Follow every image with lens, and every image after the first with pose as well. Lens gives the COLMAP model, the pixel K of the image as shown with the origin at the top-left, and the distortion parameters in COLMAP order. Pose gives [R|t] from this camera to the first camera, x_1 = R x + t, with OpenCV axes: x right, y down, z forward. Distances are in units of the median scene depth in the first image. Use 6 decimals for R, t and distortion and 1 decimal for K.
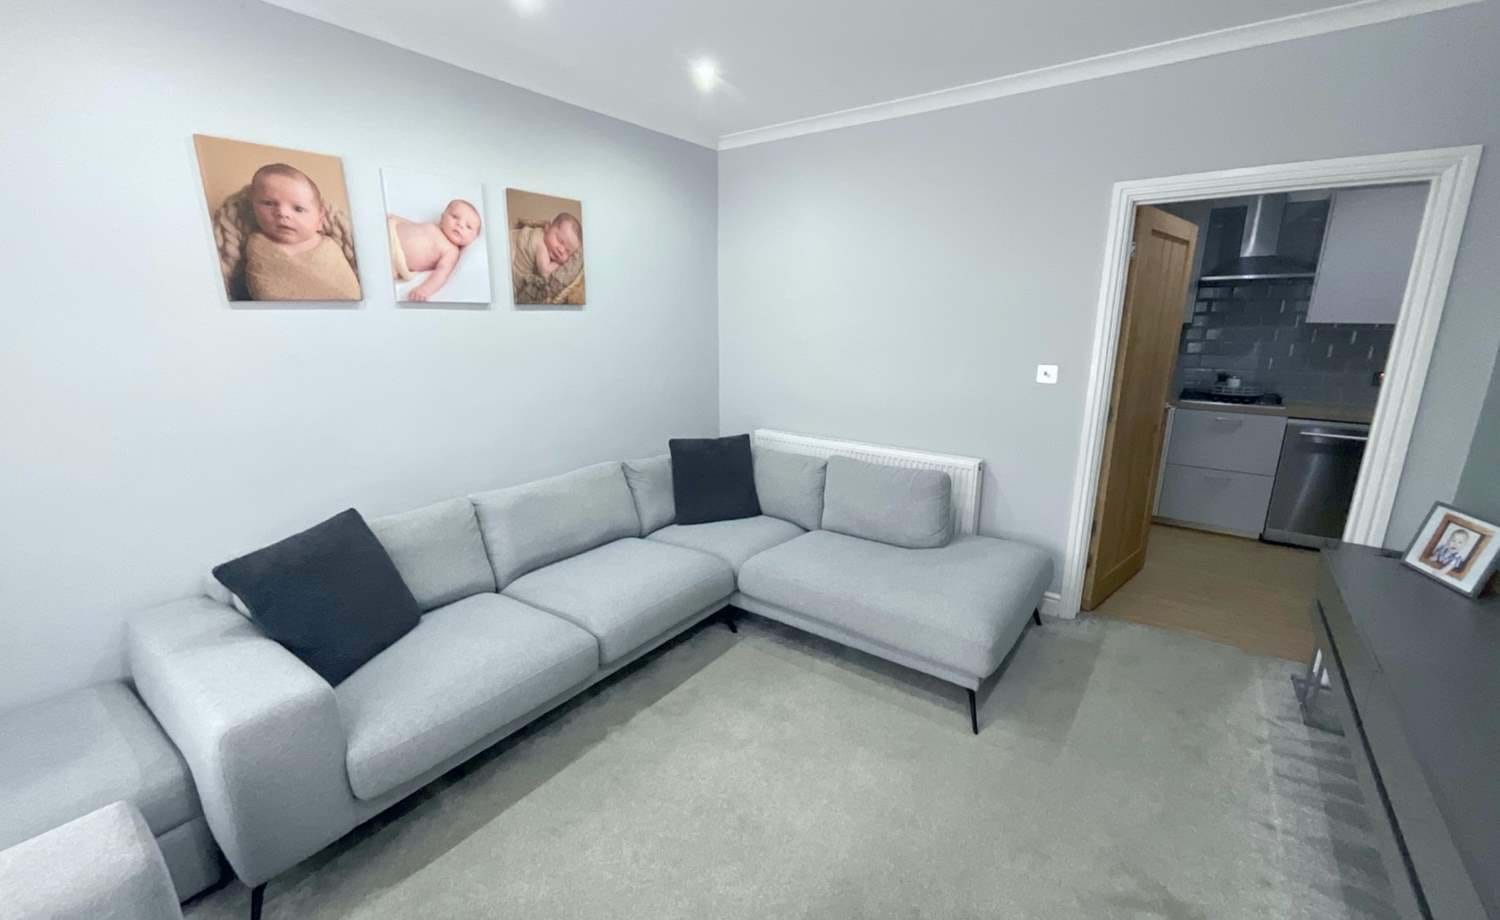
lens RADIAL K [[614.9, 0, 749.6], [0, 614.9, 453.3], [0, 0, 1]] dist [0.008493, -0.000052]
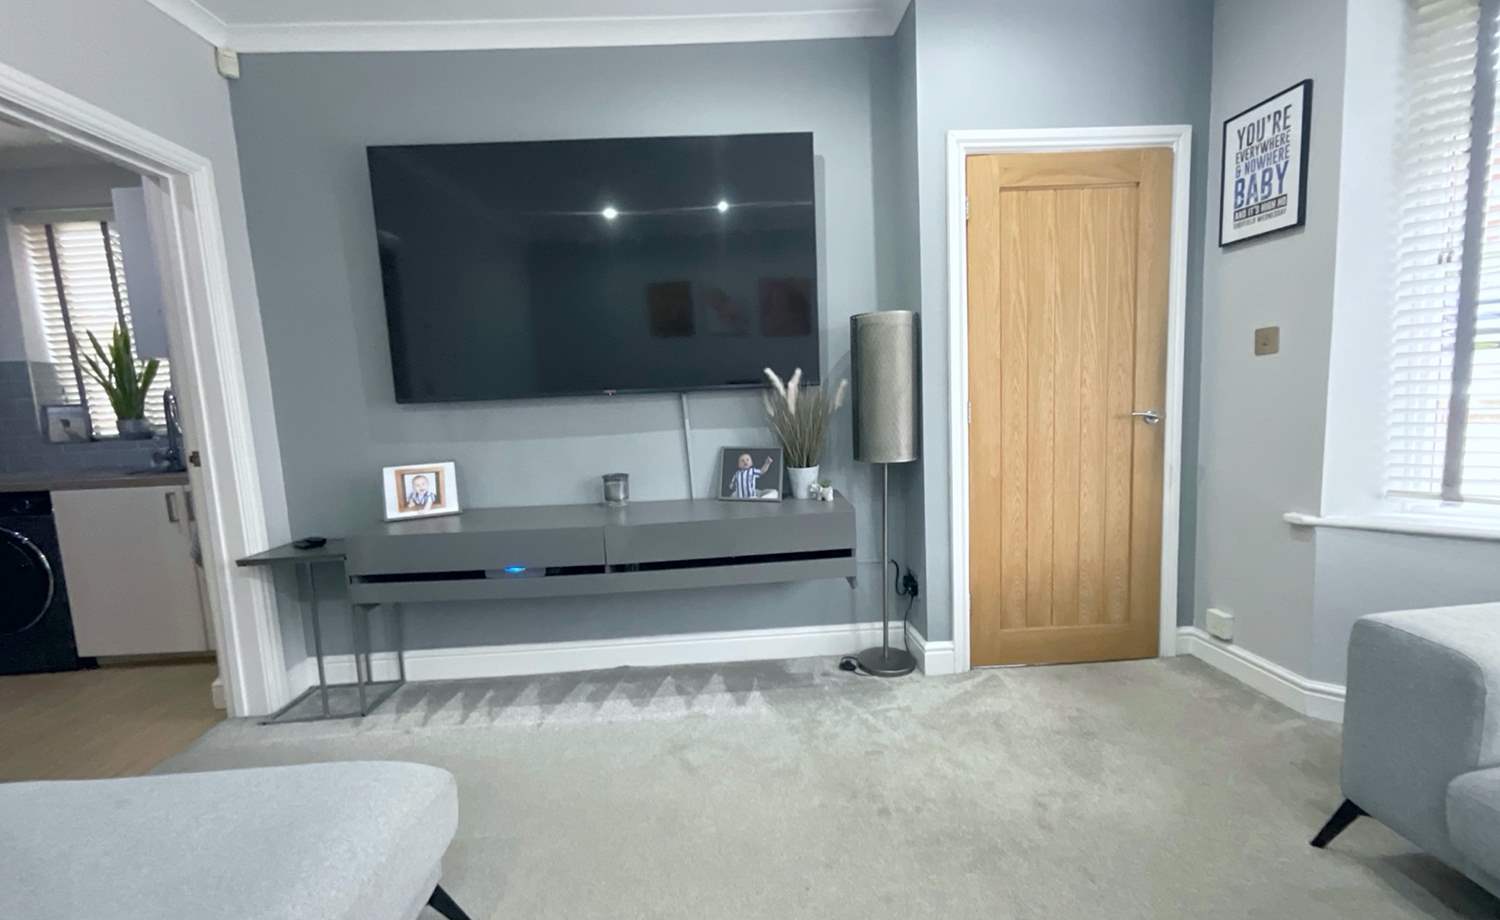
lens RADIAL K [[609.5, 0, 750.0], [0, 609.5, 460.0], [0, 0, 1]] dist [-0.005030, -0.000068]
pose [[-0.625205, -0.057930, 0.778307, -0.196144], [0.218474, 0.944382, 0.245789, -0.048545], [-0.749258, 0.323709, -0.577776, 0.842647]]
